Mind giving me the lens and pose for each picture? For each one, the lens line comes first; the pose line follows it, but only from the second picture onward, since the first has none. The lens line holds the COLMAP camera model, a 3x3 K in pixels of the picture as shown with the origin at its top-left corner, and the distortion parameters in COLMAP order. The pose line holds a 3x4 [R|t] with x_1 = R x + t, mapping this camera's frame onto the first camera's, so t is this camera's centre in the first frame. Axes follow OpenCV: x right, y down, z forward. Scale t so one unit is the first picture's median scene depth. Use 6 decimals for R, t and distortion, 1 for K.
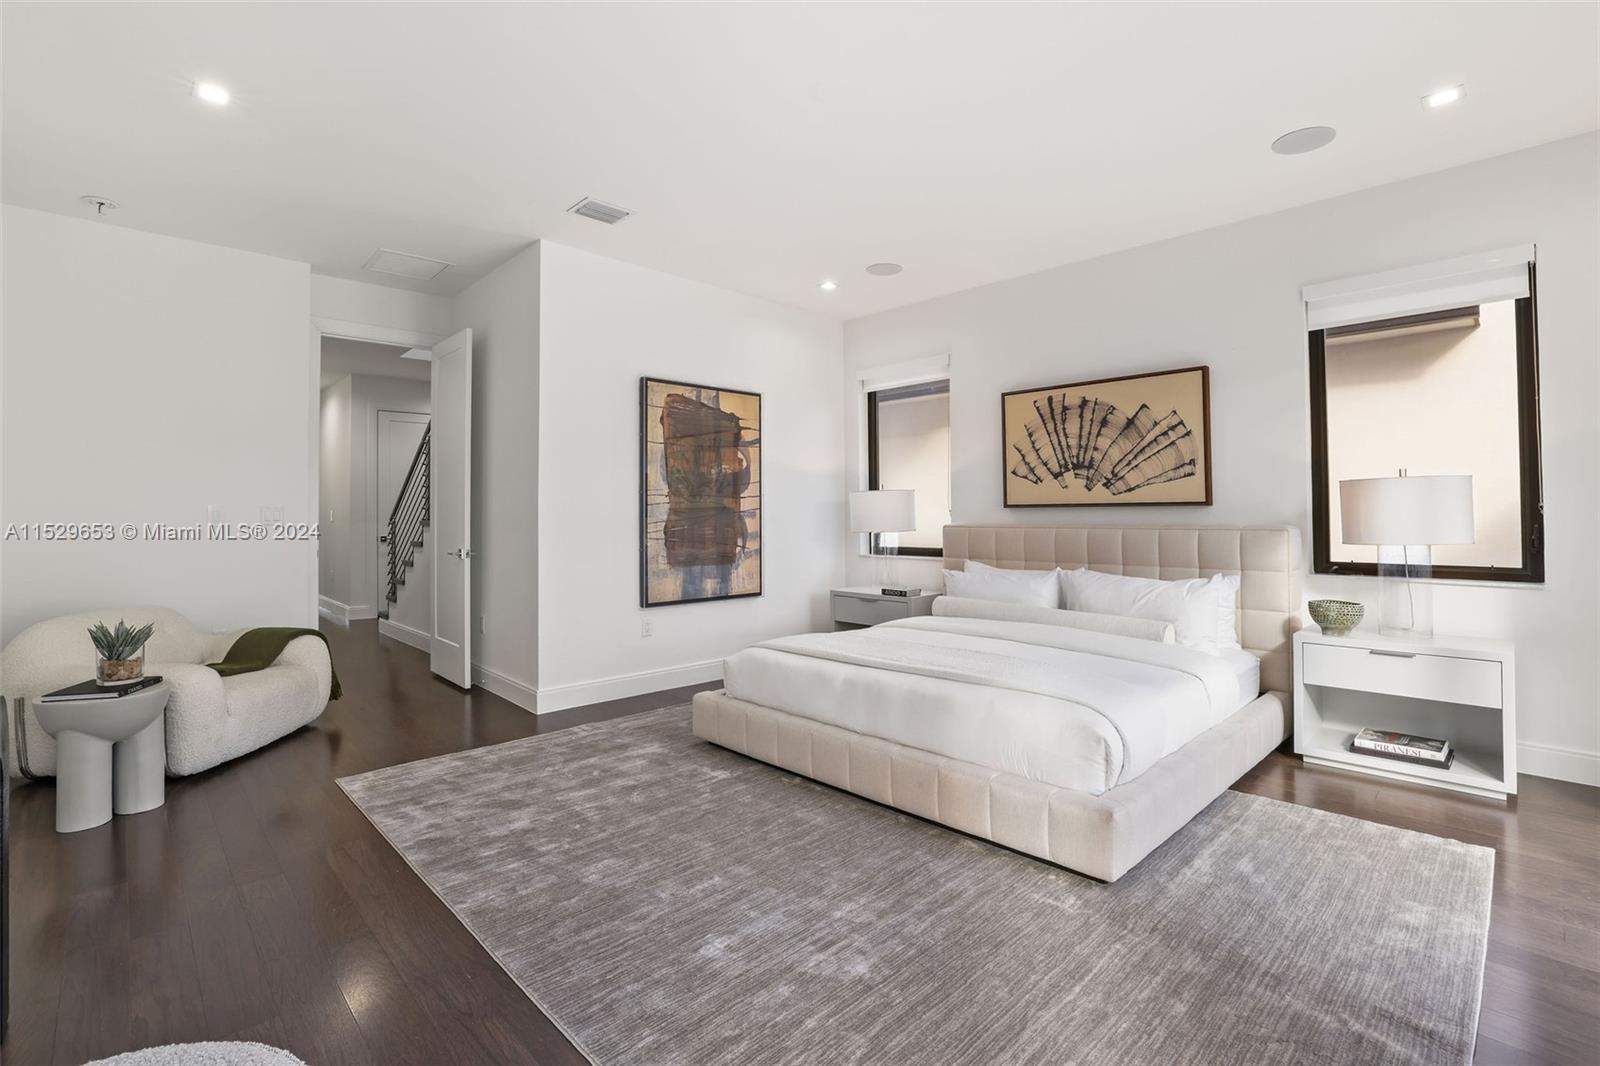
lens RADIAL K [[727.2, 0, 810.1], [0, 727.2, 510.4], [0, 0, 1]] dist [-0.003317, -0.000342]
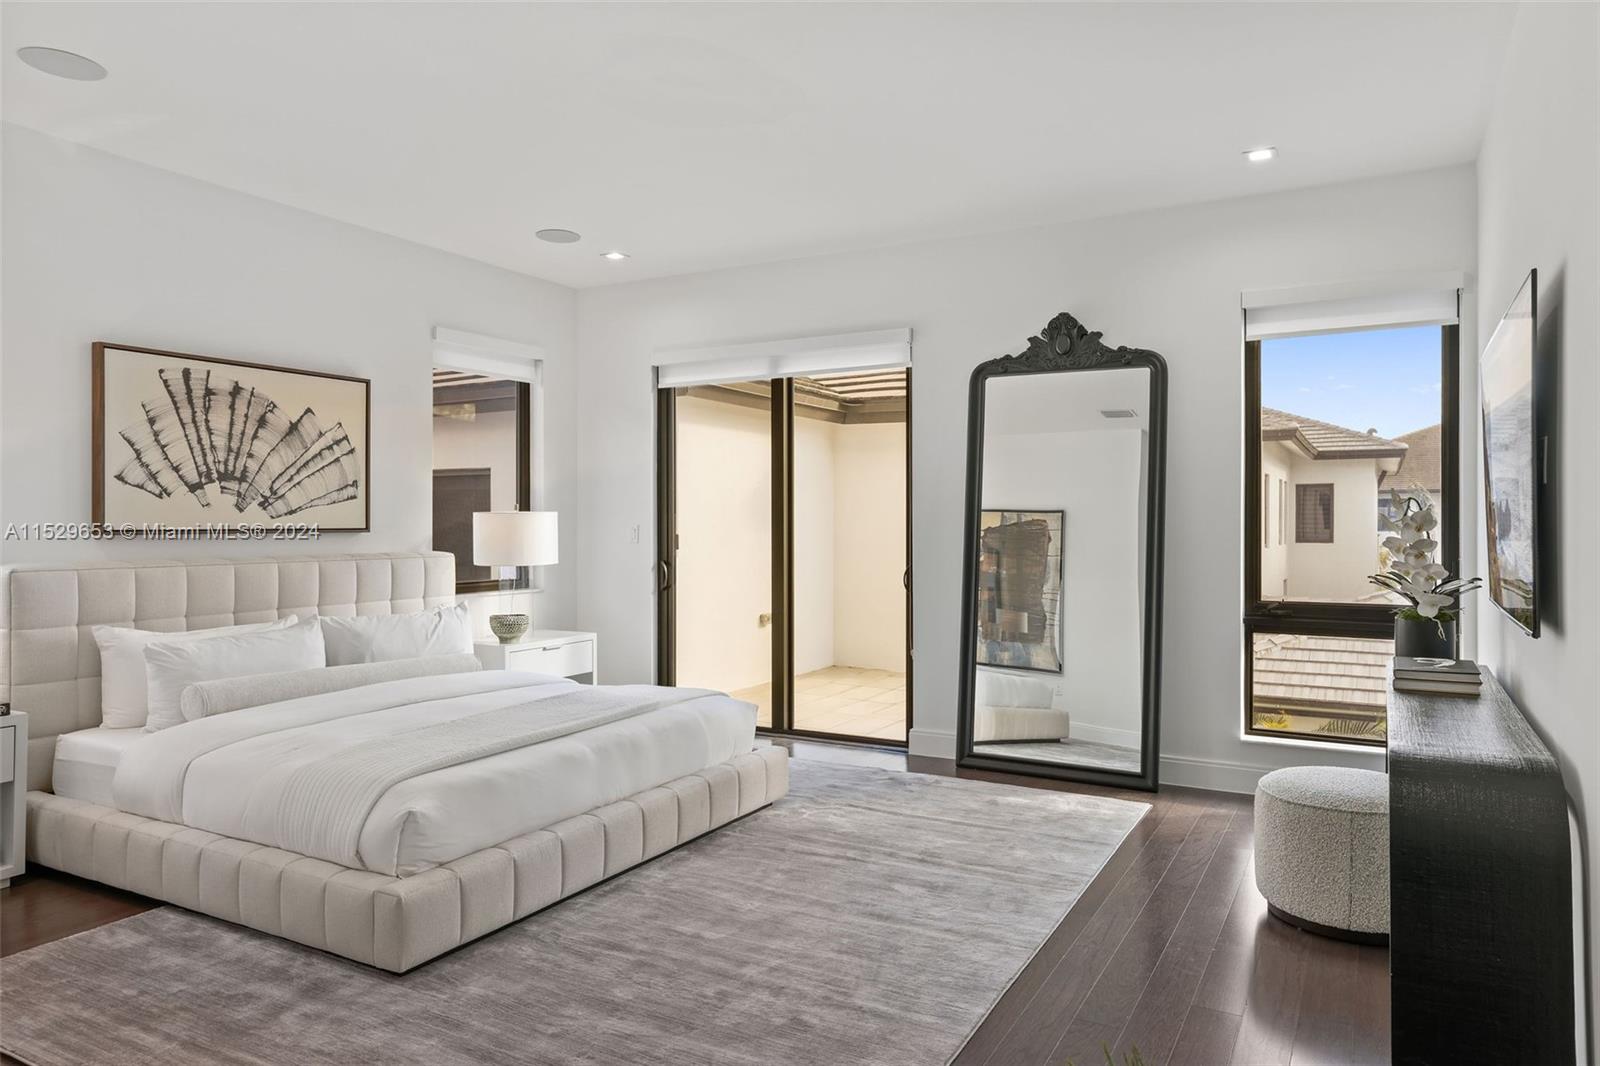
lens RADIAL K [[1058.8, 0, 800.7], [0, 1058.8, 523.8], [0, 0, 1]] dist [-0.003119, -0.000614]
pose [[-0.269544, 0.006189, 0.962968, -0.778196], [0.000087, 0.999979, -0.006403, -0.008050], [-0.962988, -0.001642, -0.269539, 0.736168]]
